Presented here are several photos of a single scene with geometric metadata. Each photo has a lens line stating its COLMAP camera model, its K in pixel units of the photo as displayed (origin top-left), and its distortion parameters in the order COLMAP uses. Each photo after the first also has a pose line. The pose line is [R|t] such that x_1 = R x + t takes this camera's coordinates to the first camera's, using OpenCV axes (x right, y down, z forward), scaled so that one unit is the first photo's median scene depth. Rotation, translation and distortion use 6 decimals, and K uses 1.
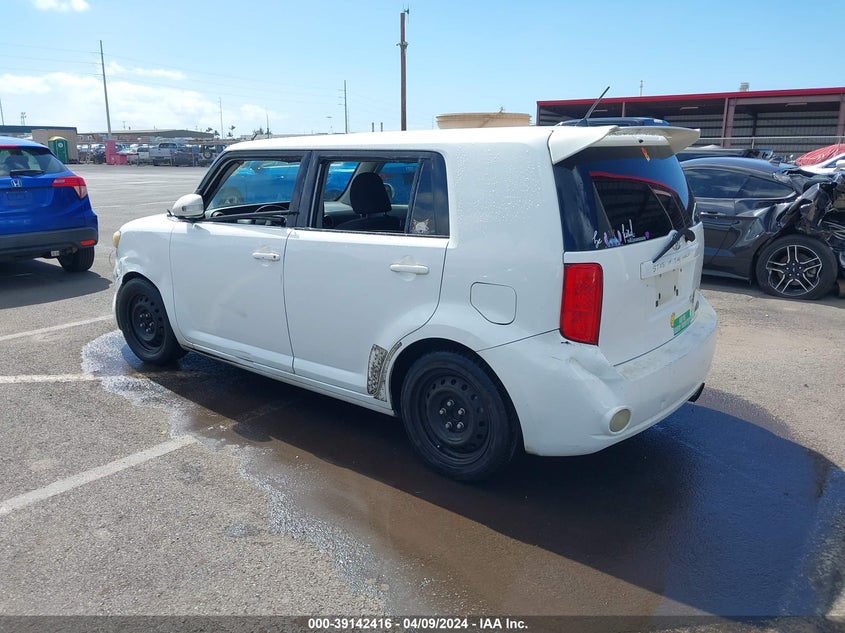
lens RADIAL K [[680.5, 0, 426.5], [0, 680.5, 315.7], [0, 0, 1]] dist [0.008439, 0.002557]
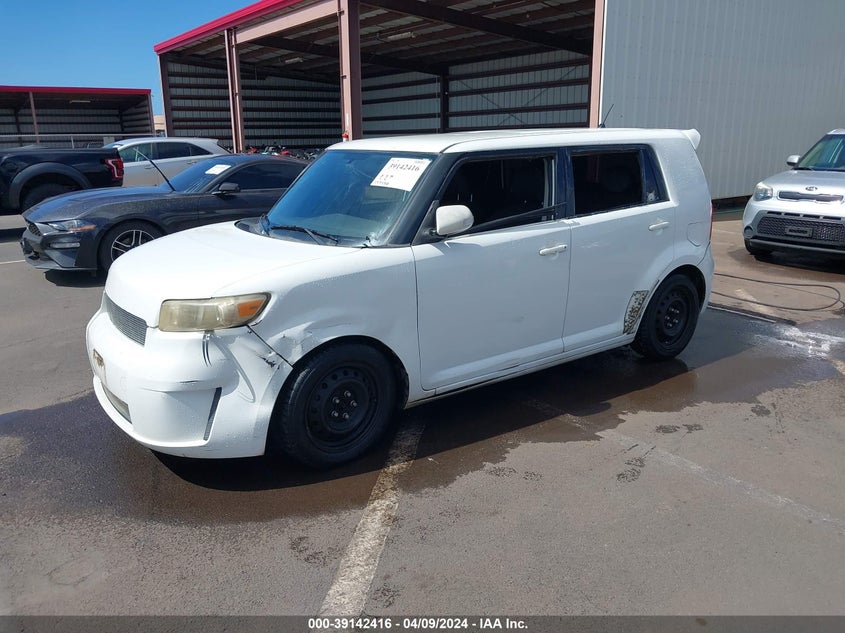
lens RADIAL K [[680.5, 0, 426.5], [0, 680.5, 315.7], [0, 0, 1]] dist [0.008439, 0.002557]
pose [[0.269103, -0.253832, 0.929060, -1.313521], [0.249762, 0.950036, 0.187219, -0.240620], [-0.930162, 0.181663, 0.319056, 0.889019]]
